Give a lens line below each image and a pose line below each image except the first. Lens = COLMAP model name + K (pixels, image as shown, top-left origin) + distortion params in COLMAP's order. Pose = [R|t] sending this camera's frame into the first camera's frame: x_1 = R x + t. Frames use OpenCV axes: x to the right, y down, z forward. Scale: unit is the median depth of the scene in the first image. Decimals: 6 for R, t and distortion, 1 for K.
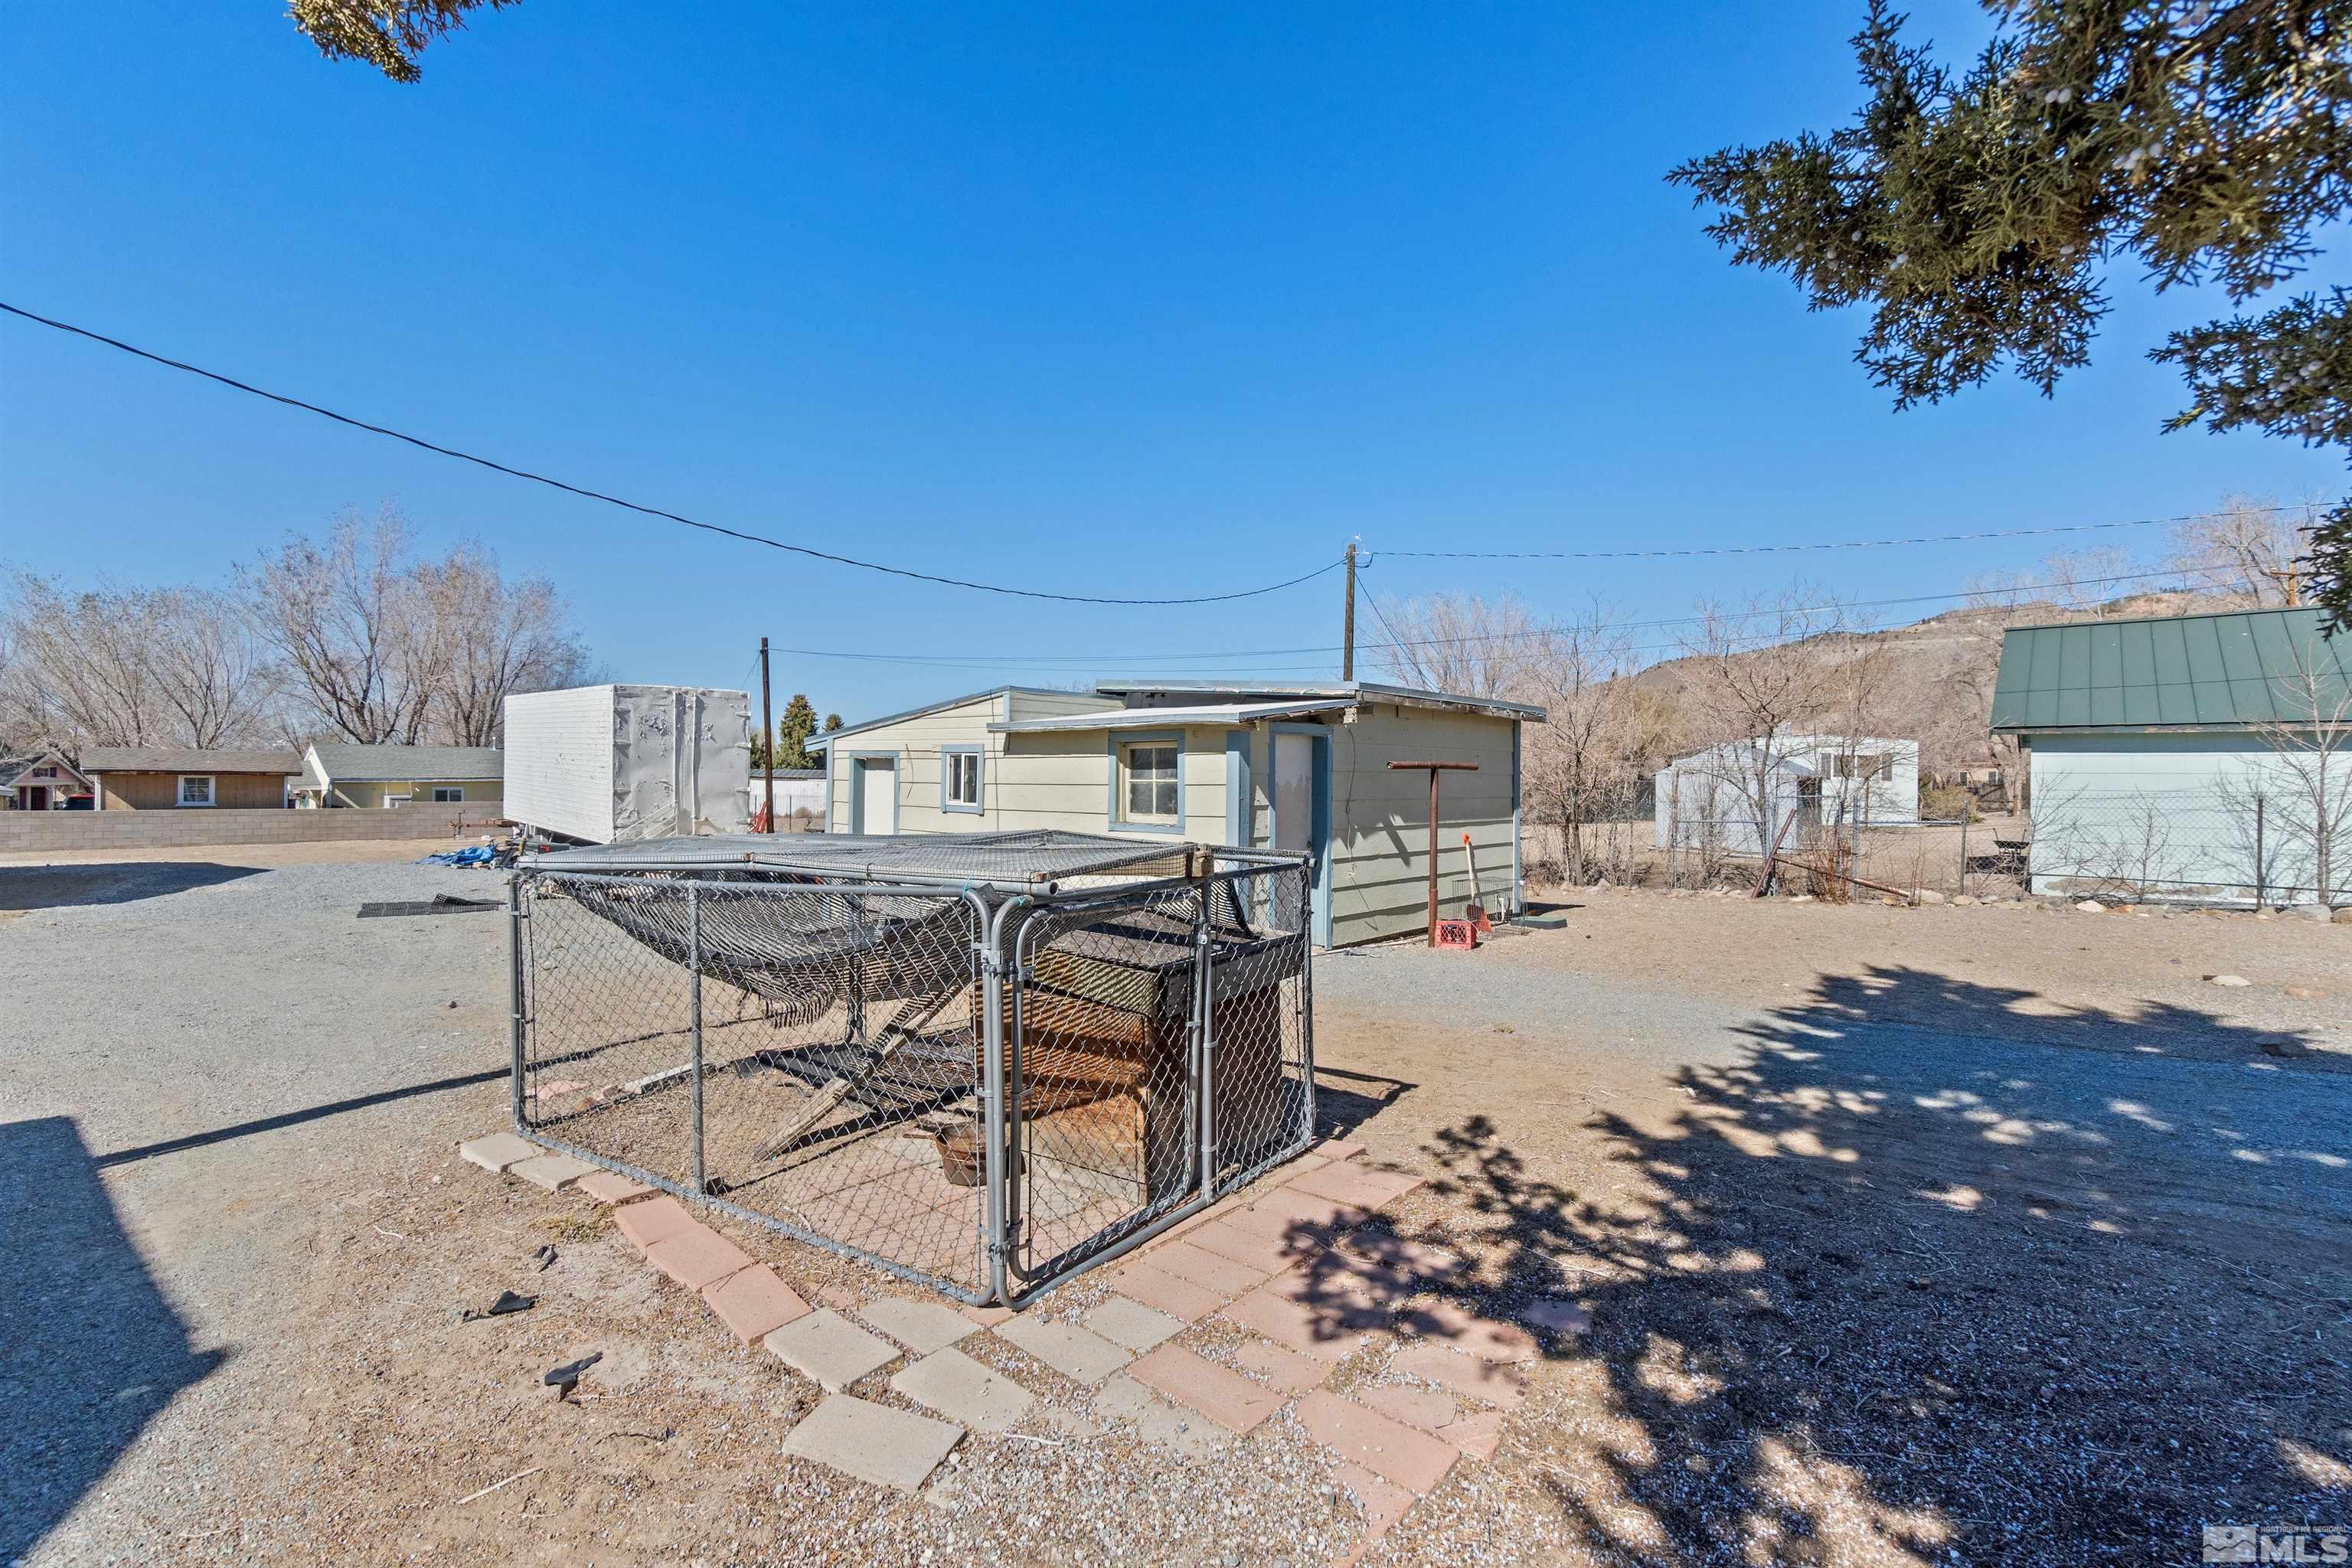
lens RADIAL K [[1020.8, 0, 1166.8], [0, 1020.8, 799.4], [0, 0, 1]] dist [-0.003909, 0.000418]
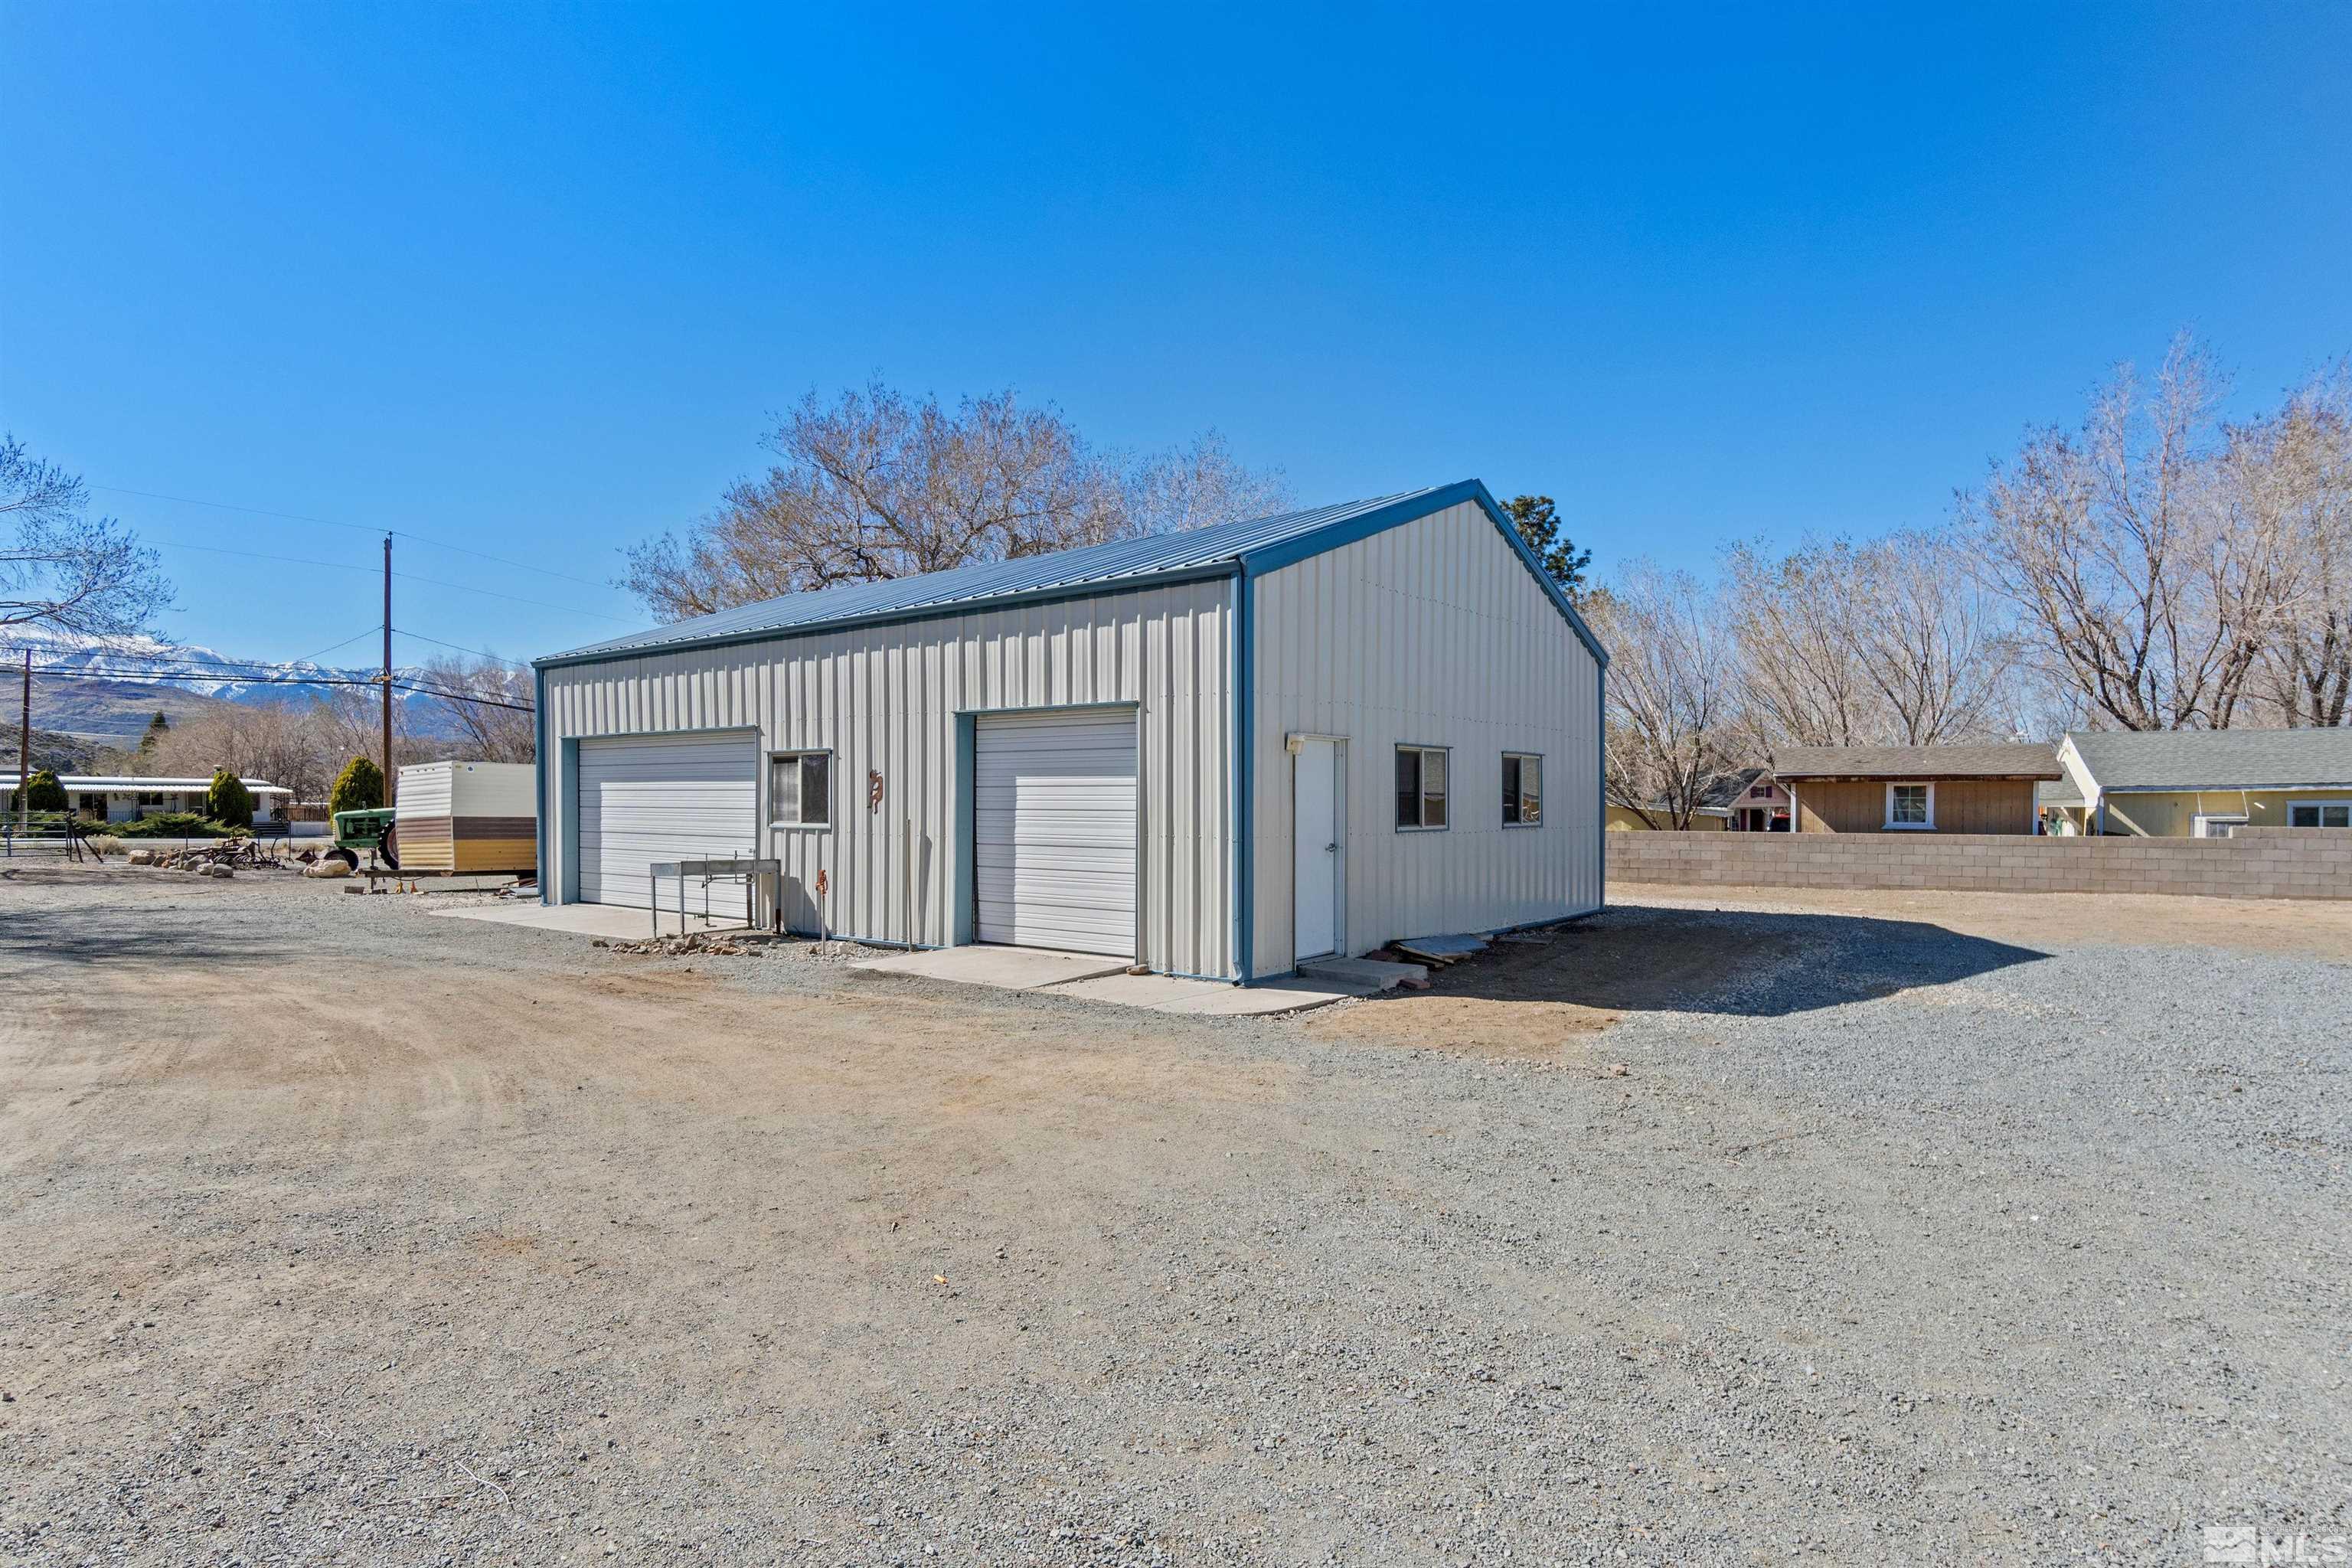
lens RADIAL K [[1178.1, 0, 1170.9], [0, 1178.1, 805.7], [0, 0, 1]] dist [-0.001644, -0.000456]
pose [[0.246035, -0.010627, -0.969203, -0.270533], [-0.012935, 0.999815, -0.014247, 0.007107], [0.969175, 0.016042, 0.245852, 0.283868]]
